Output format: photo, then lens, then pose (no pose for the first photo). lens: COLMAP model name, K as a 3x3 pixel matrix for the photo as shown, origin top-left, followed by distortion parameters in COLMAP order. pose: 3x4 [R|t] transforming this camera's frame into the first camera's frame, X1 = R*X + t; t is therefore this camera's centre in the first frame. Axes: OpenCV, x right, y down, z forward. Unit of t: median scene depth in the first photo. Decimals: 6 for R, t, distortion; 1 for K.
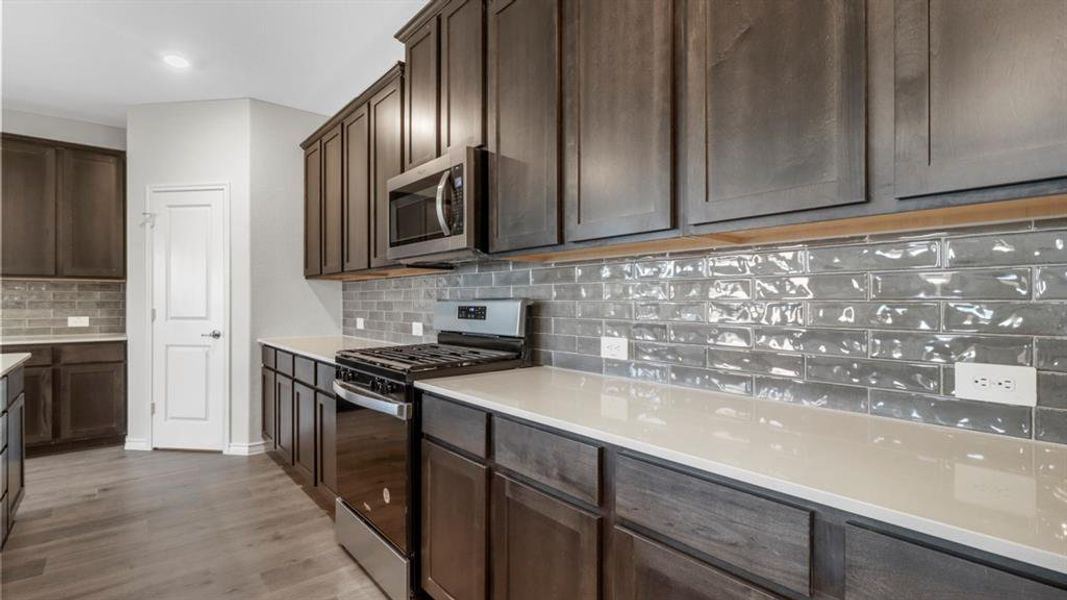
lens RADIAL K [[496.9, 0, 532.3], [0, 496.9, 297.2], [0, 0, 1]] dist [-0.002679, 0.000902]
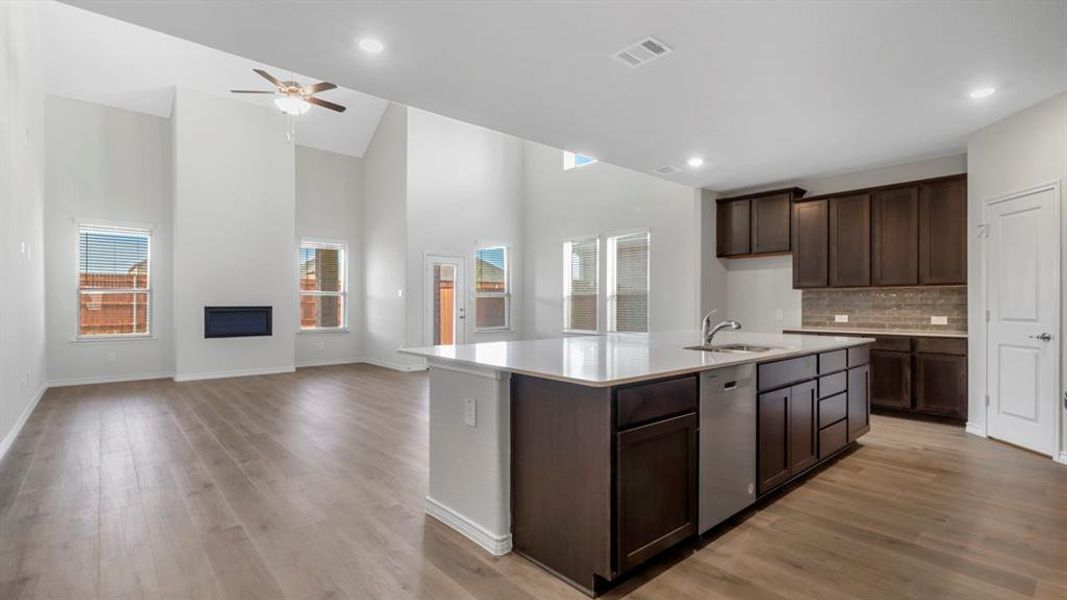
lens RADIAL K [[496.9, 0, 532.1], [0, 496.9, 301.6], [0, 0, 1]] dist [-0.002679, 0.000902]
pose [[0.036248, -0.005410, -0.999328, 0.305332], [0.003376, 0.999980, -0.005291, 0.006065], [0.999337, -0.003182, 0.036265, -0.054658]]
